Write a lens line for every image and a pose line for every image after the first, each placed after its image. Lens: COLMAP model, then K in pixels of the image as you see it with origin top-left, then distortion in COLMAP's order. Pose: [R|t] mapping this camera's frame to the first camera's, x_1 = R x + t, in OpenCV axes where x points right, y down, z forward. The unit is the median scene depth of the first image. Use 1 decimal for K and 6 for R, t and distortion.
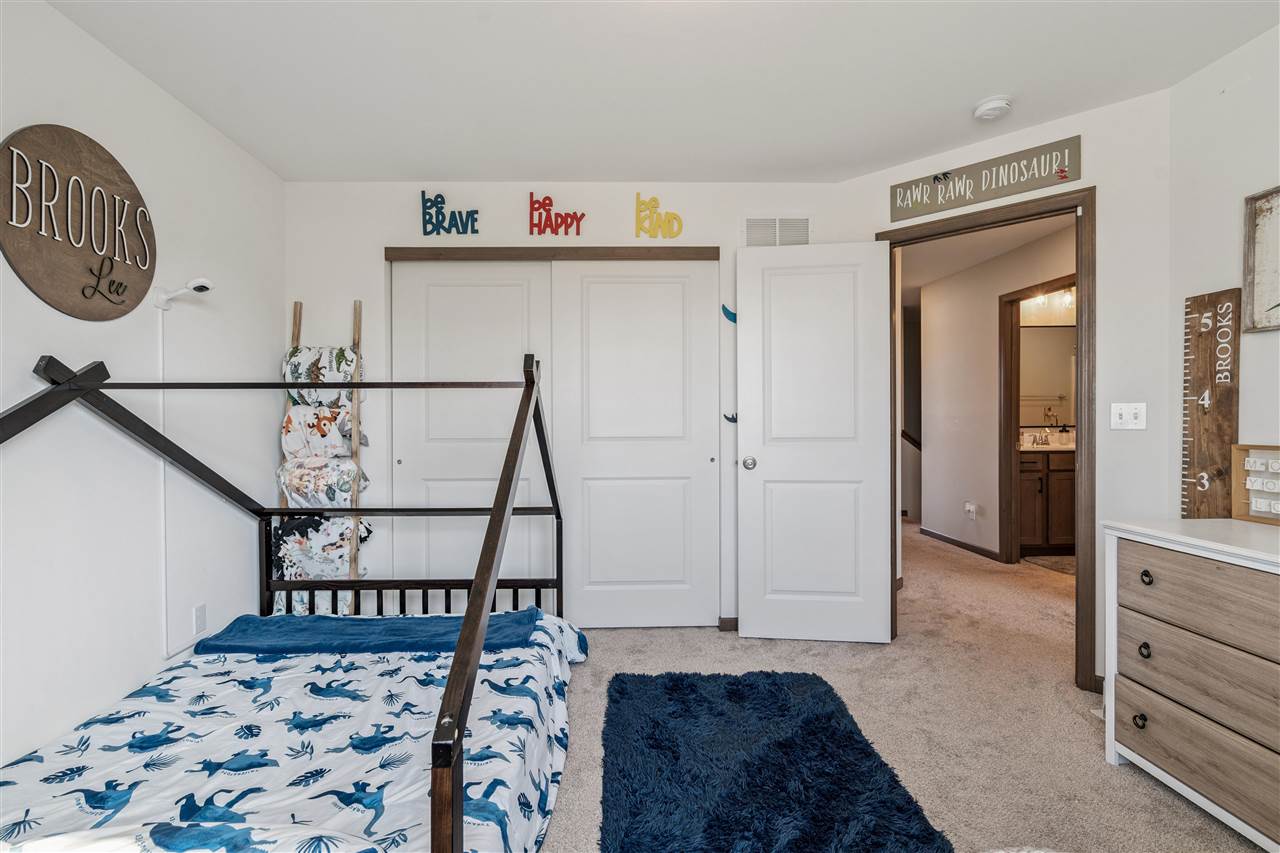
lens RADIAL K [[594.0, 0, 639.3], [0, 594.0, 423.2], [0, 0, 1]] dist [-0.002153, -0.000831]
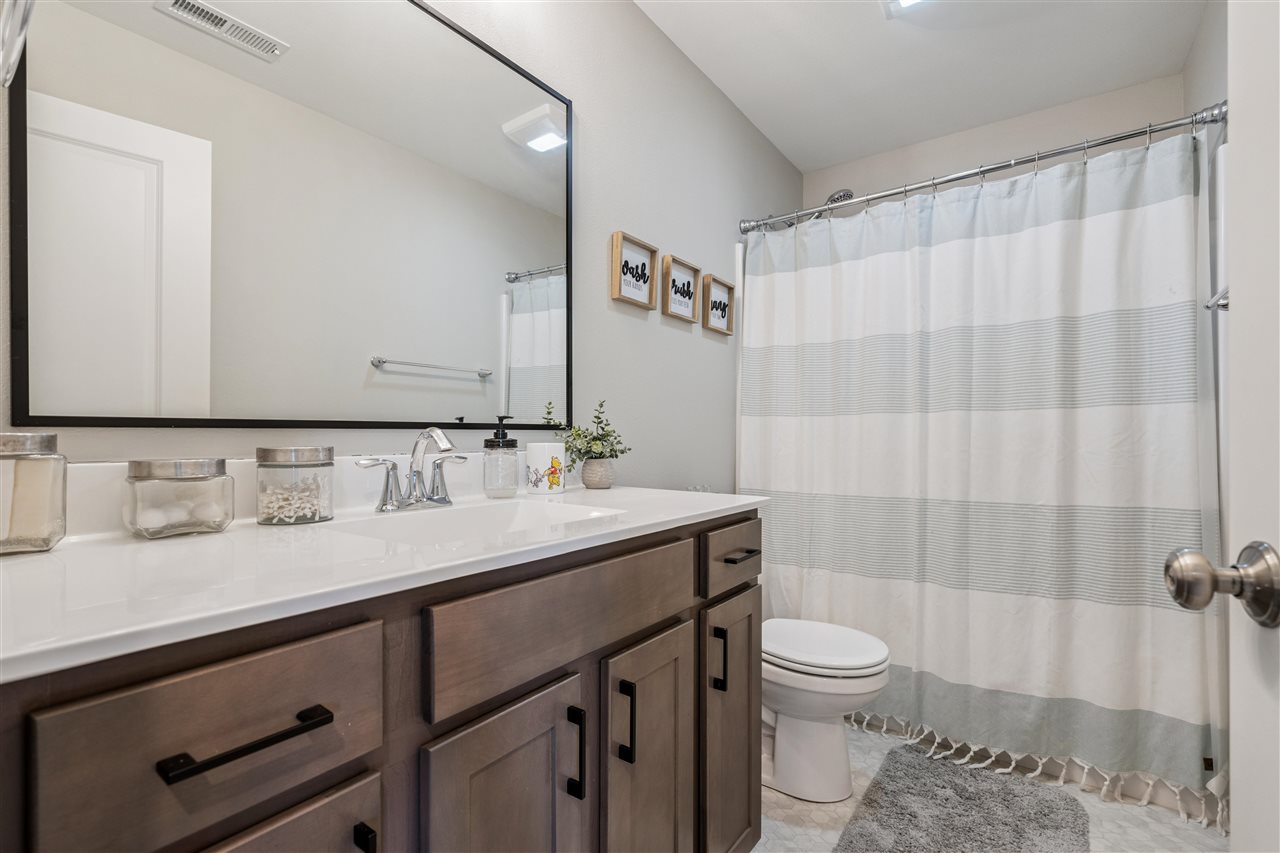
lens RADIAL K [[594.0, 0, 639.4], [0, 594.0, 433.0], [0, 0, 1]] dist [-0.002153, -0.000831]
pose [[0.634948, 0.004037, 0.772544, 0.545509], [0.002544, 0.999970, -0.007317, 0.010680], [-0.772551, 0.006611, 0.634919, 0.776541]]
